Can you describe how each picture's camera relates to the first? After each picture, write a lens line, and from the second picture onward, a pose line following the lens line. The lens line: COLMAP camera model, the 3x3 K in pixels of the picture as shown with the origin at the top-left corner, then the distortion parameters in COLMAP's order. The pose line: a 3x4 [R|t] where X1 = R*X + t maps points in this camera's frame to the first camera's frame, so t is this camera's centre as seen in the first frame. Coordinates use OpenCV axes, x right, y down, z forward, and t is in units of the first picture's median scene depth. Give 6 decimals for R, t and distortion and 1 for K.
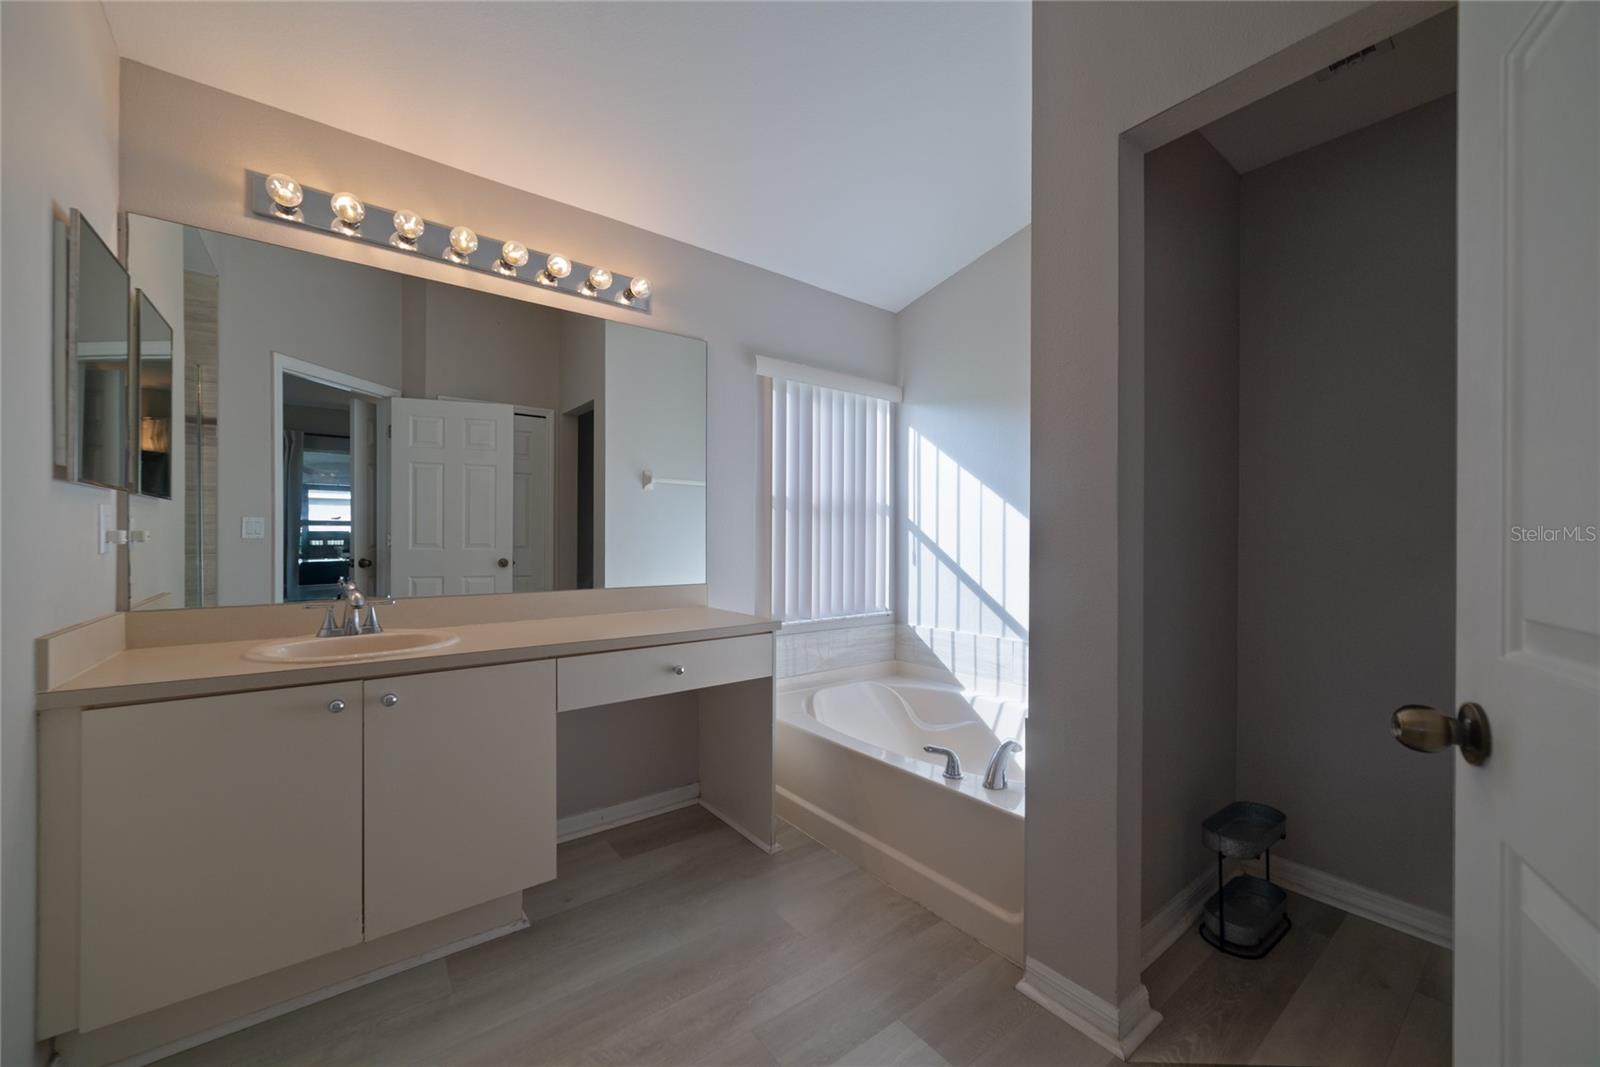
lens RADIAL K [[602.6, 0, 791.3], [0, 602.6, 538.7], [0, 0, 1]] dist [0.001699, 0.000025]
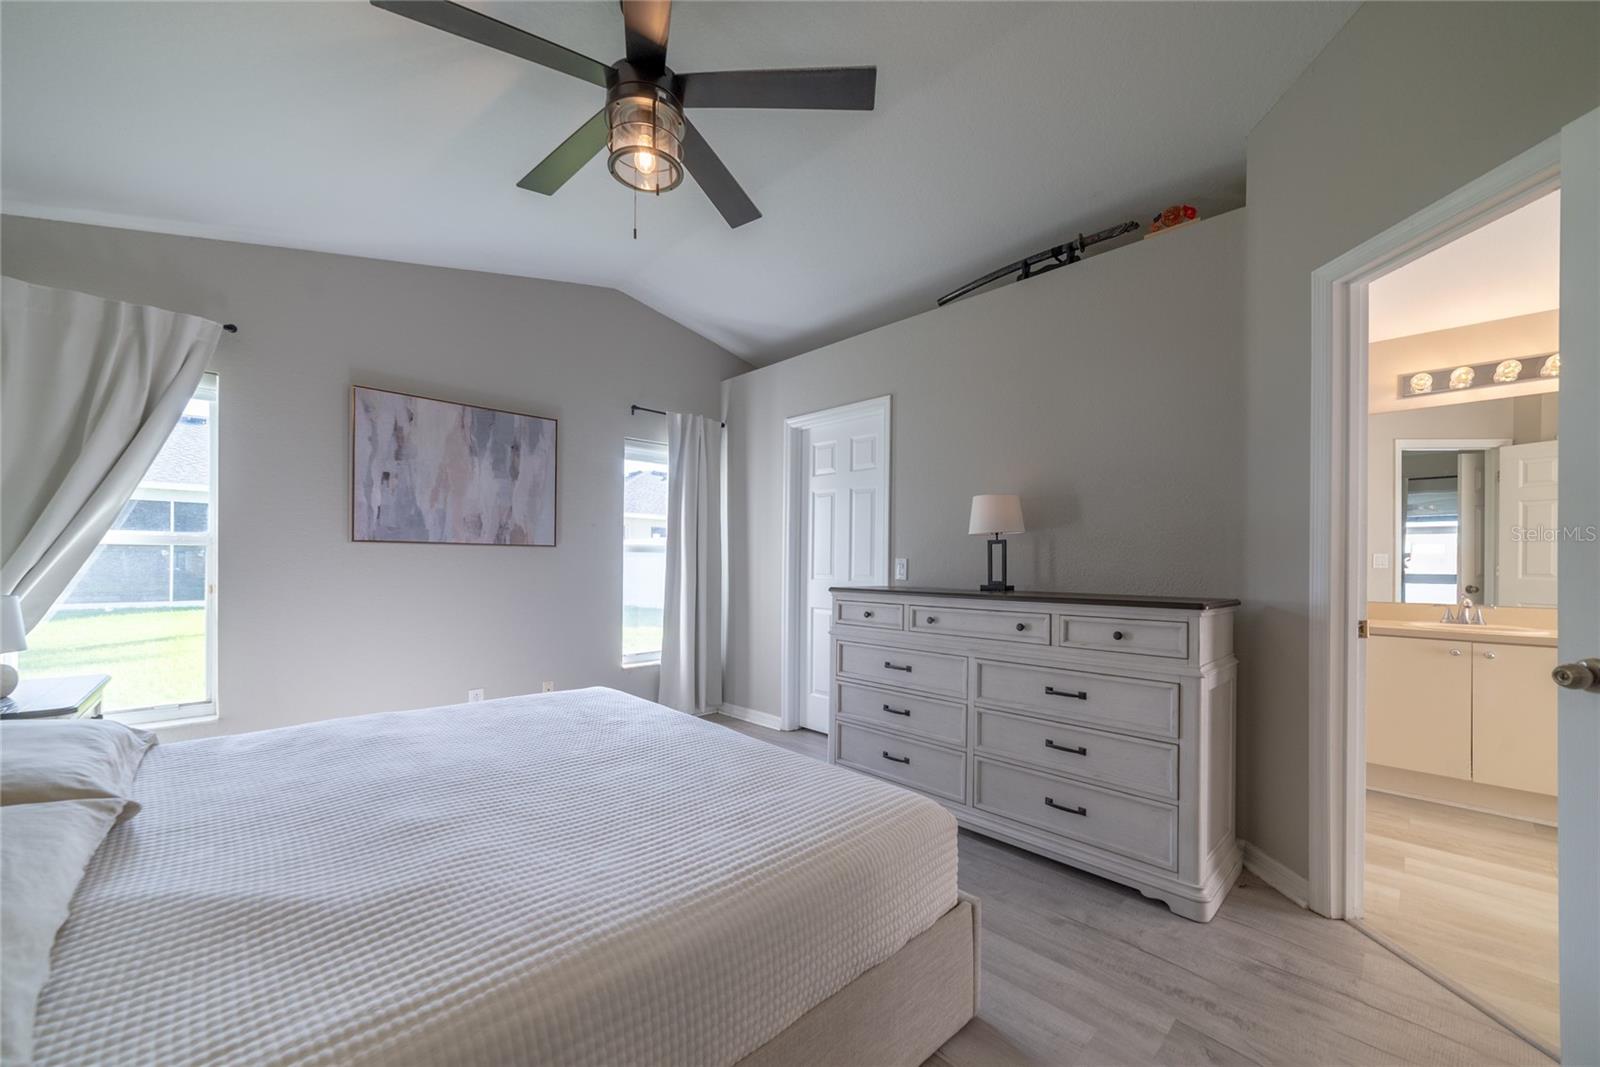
lens RADIAL K [[613.8, 0, 794.8], [0, 613.8, 564.9], [0, 0, 1]] dist [0.000756, 0.000188]
pose [[0.121844, -0.001657, -0.992548, 0.469172], [-0.004787, 0.999986, -0.002257, 0.002391], [0.992538, 0.005027, 0.121834, -0.667447]]
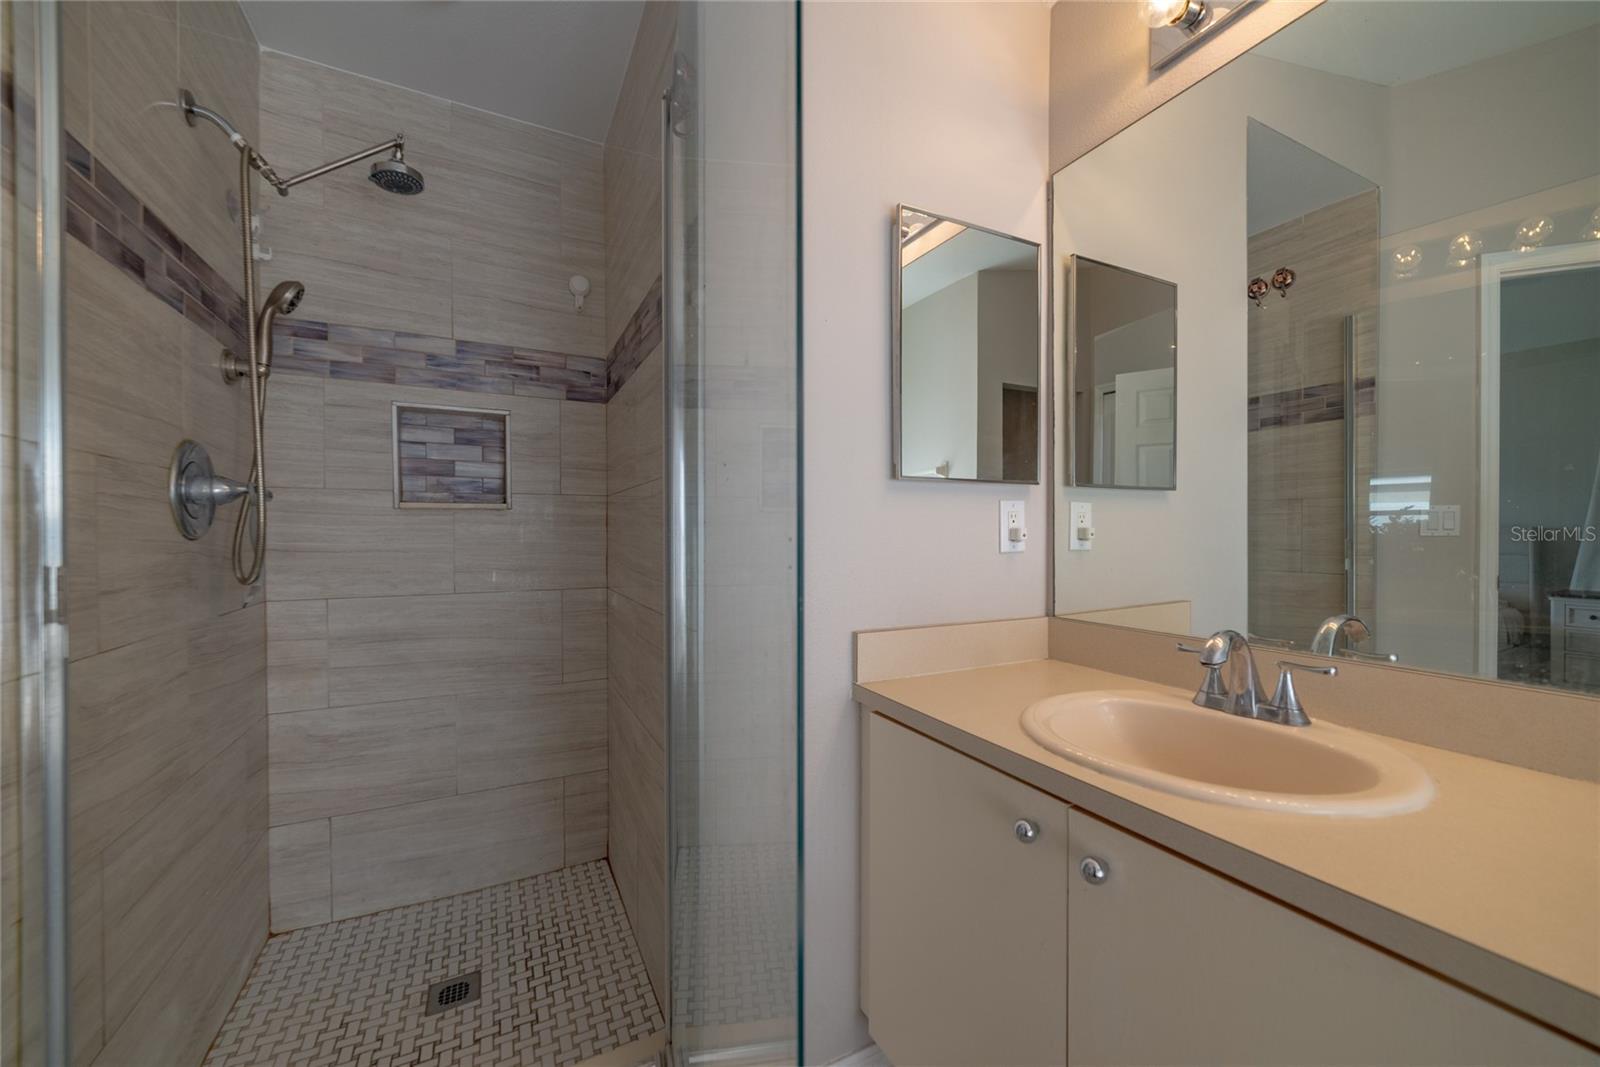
lens RADIAL K [[602.6, 0, 791.3], [0, 602.6, 538.7], [0, 0, 1]] dist [0.001699, 0.000025]
pose [[-0.183230, 0.005559, -0.983054, -0.074235], [0.000343, 0.999984, 0.005591, -0.001646], [0.983070, 0.000688, -0.183229, 0.424072]]
